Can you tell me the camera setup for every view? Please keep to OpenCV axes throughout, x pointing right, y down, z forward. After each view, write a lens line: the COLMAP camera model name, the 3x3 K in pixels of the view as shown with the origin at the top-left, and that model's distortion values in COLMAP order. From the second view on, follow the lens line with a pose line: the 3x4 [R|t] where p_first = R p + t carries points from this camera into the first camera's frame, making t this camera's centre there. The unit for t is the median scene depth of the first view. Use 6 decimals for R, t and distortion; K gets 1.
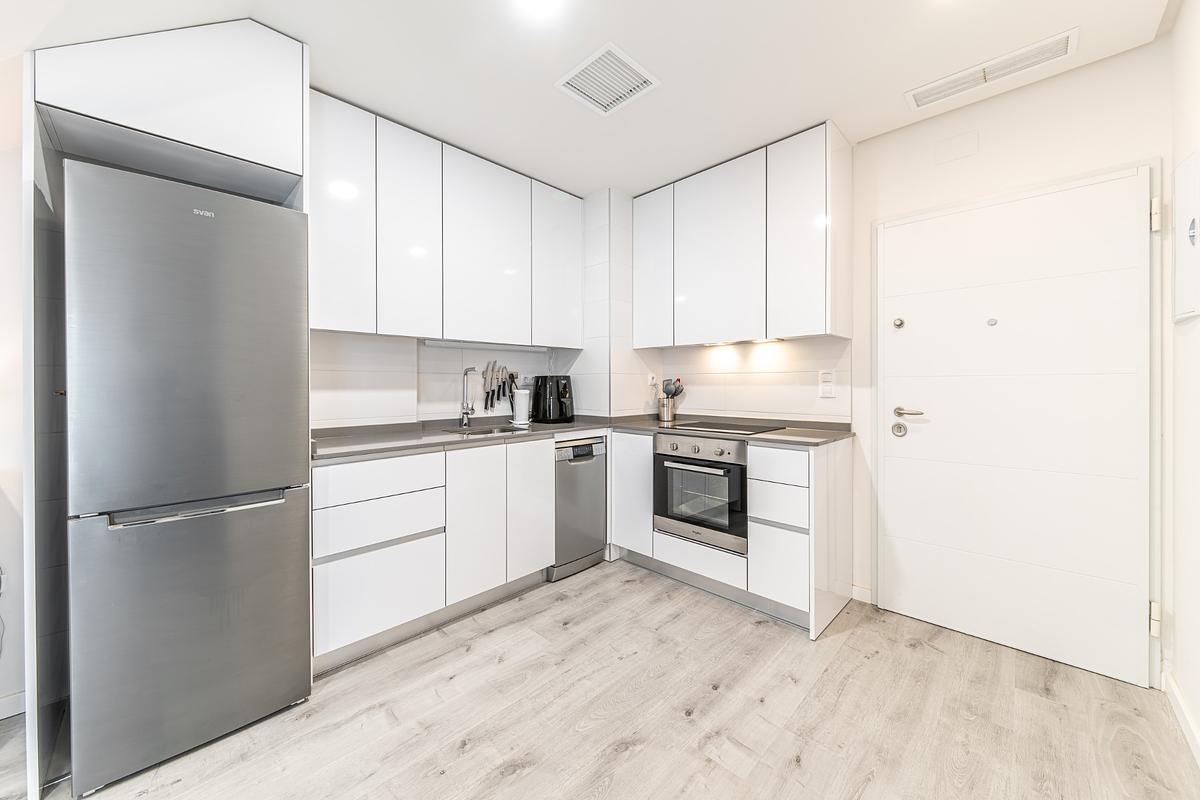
lens RADIAL K [[438.6, 0, 577.1], [0, 438.6, 385.5], [0, 0, 1]] dist [0.002316, -0.003762]
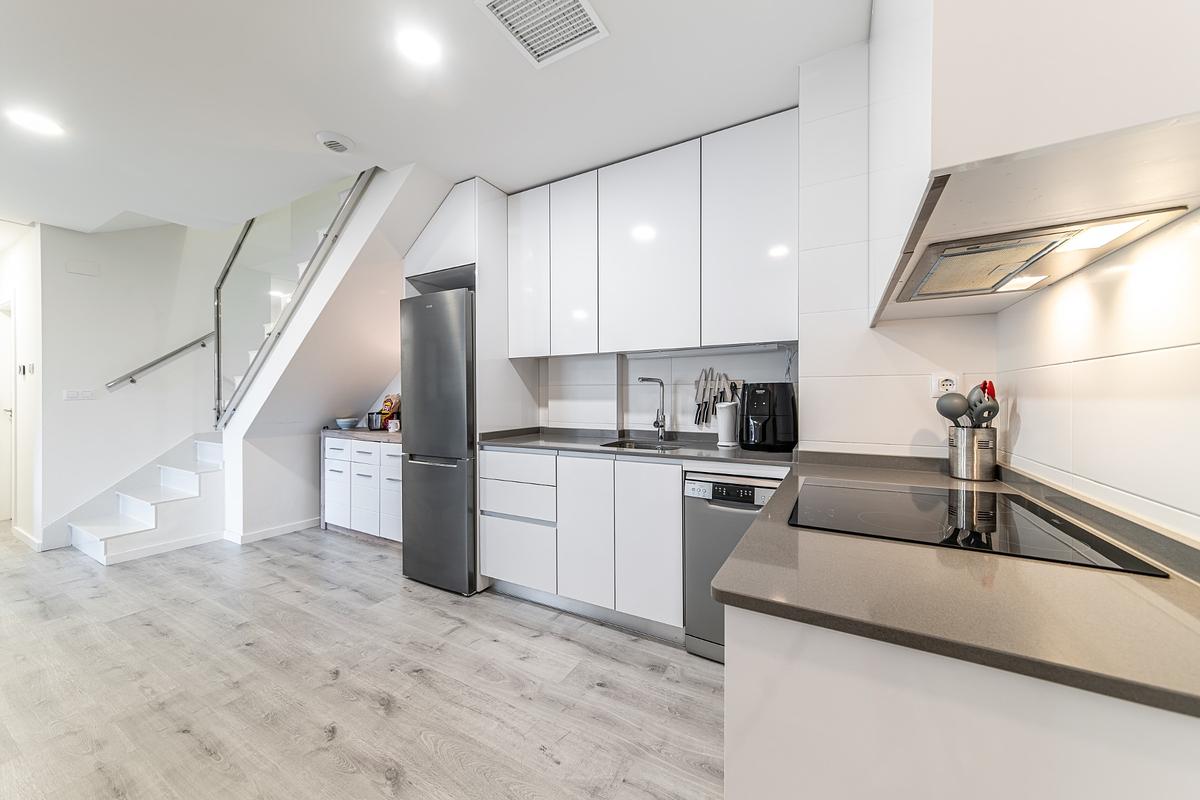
lens RADIAL K [[422.5, 0, 602.9], [0, 422.5, 396.5], [0, 0, 1]] dist [-0.012184, 0.005740]
pose [[0.296195, 0.003458, -0.955121, 0.674532], [-0.001539, 0.999994, 0.003144, -0.003820], [0.955126, 0.000539, 0.296199, 0.707283]]
